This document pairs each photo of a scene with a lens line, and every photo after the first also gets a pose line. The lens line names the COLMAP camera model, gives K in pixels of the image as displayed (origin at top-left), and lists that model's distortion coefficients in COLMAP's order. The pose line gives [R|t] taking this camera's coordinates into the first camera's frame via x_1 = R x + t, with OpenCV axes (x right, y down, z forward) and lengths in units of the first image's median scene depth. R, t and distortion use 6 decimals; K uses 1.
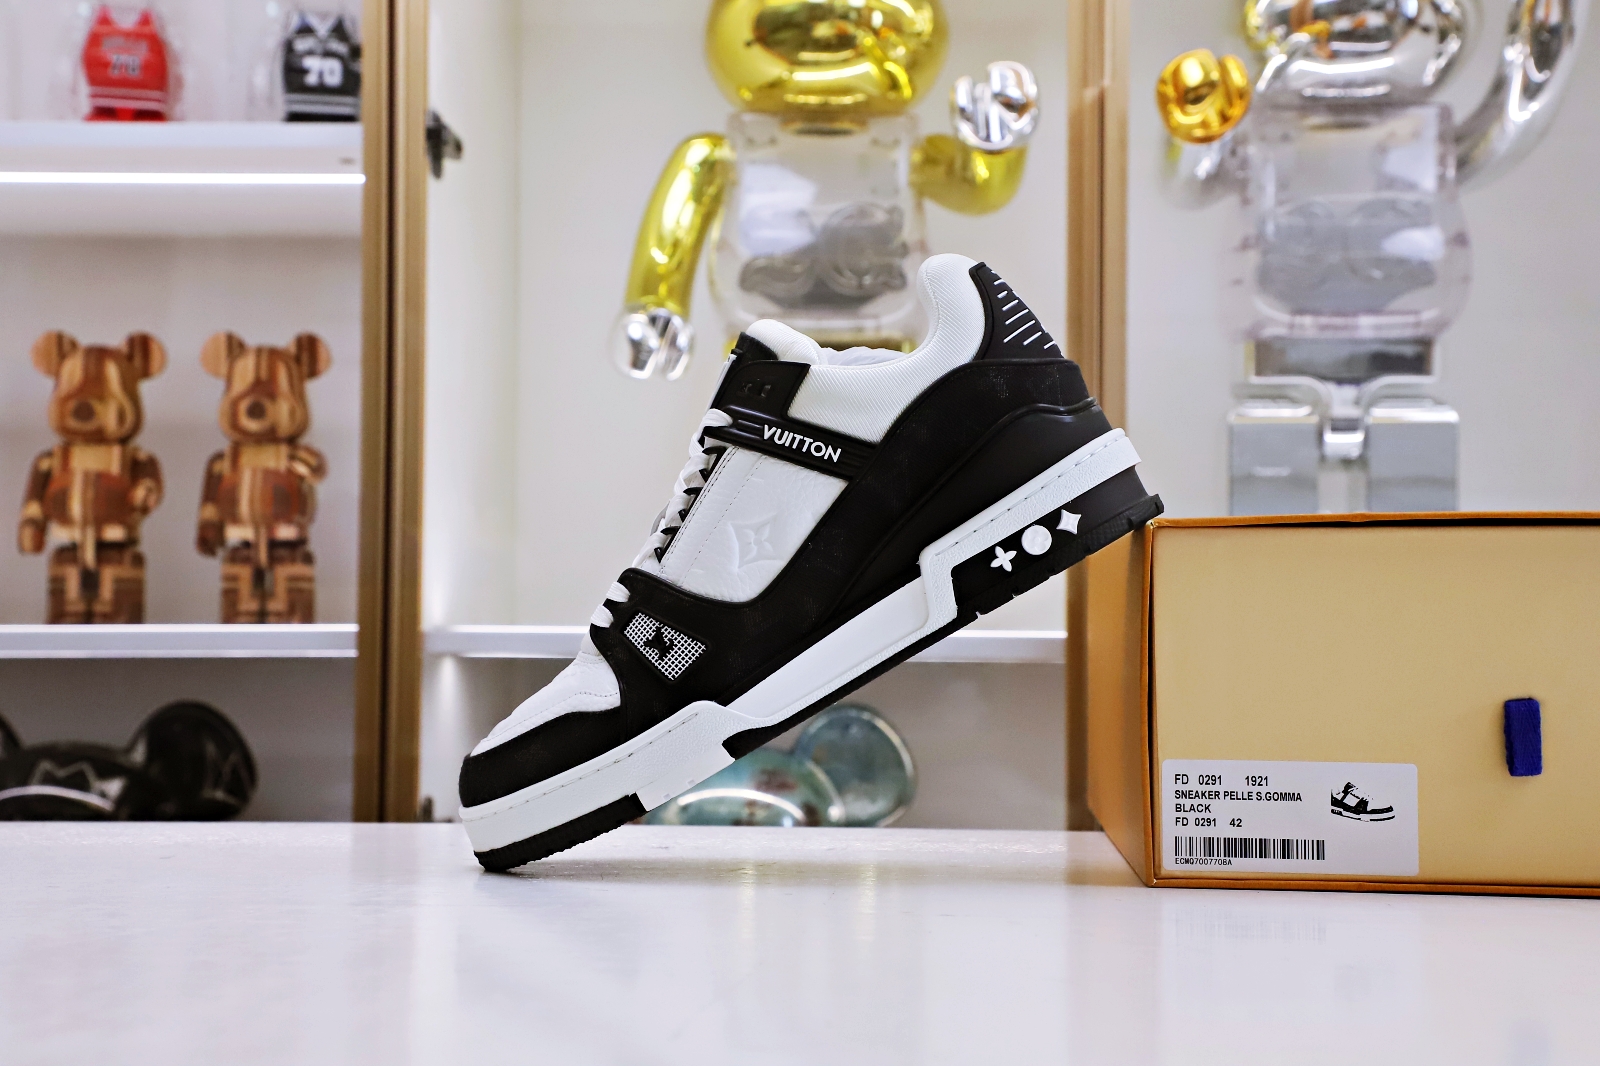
lens RADIAL K [[2391.0, 0, 800.0], [0, 2391.0, 533.0], [0, 0, 1]] dist [0.155819, 0.848381]
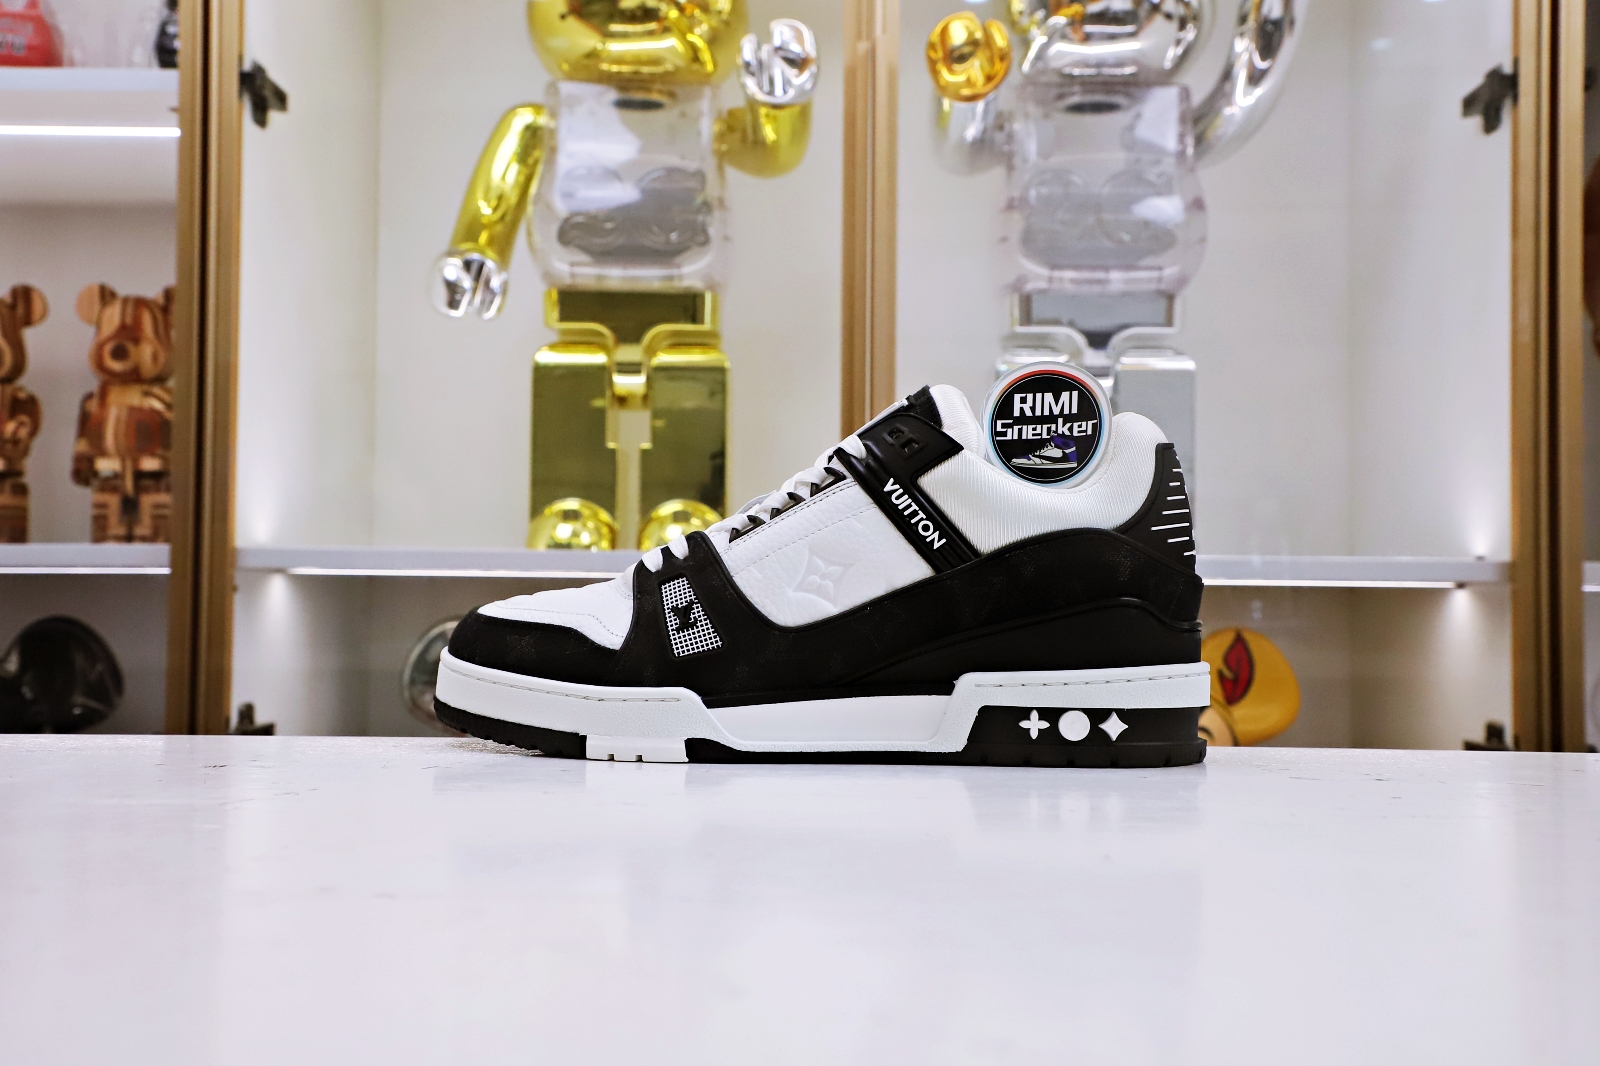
lens RADIAL K [[1699.7, 0, 800.0], [0, 1699.7, 533.0], [0, 0, 1]] dist [0.097886, 0.013104]
pose [[0.999230, 0.004567, 0.038966, 0.057061], [-0.004930, 0.999945, 0.009228, 0.023979], [-0.038922, -0.009413, 0.999198, 0.214112]]
